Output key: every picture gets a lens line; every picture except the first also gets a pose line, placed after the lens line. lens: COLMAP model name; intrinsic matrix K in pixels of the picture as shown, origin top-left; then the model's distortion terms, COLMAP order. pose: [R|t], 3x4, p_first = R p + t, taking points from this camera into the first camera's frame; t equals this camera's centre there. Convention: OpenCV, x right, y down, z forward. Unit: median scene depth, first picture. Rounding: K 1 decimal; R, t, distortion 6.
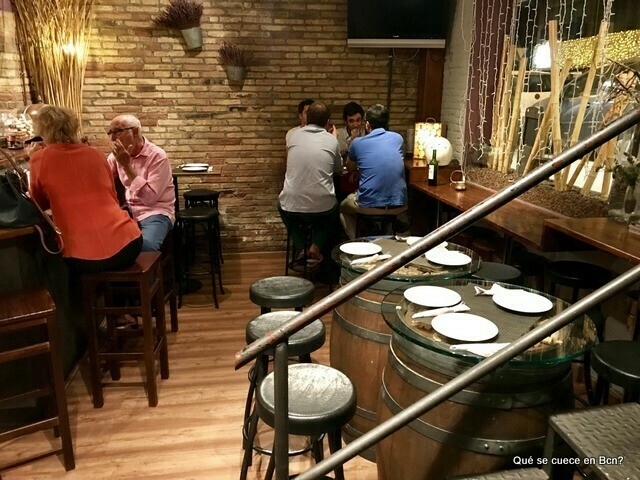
lens RADIAL K [[528.1, 0, 317.9], [0, 528.1, 231.5], [0, 0, 1]] dist [0.001559, 0.014737]
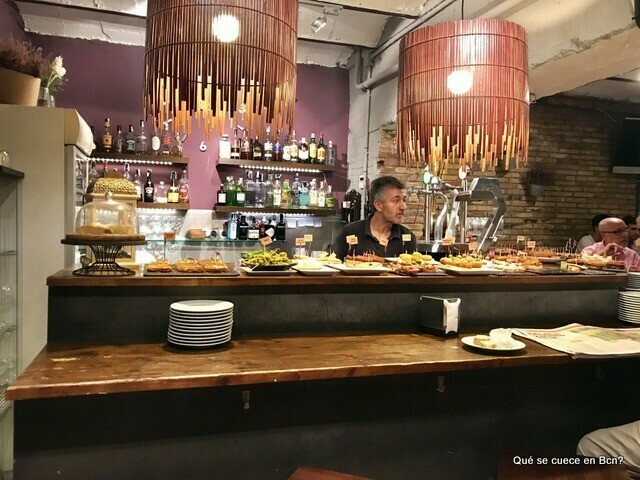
lens RADIAL K [[530.2, 0, 321.5], [0, 530.2, 241.1], [0, 0, 1]] dist [0.014128, -0.002694]
pose [[0.990961, 0.011769, 0.133636, -0.802743], [0.016525, 0.977850, -0.208652, 0.049159], [-0.133131, 0.208974, 0.968817, -0.060360]]
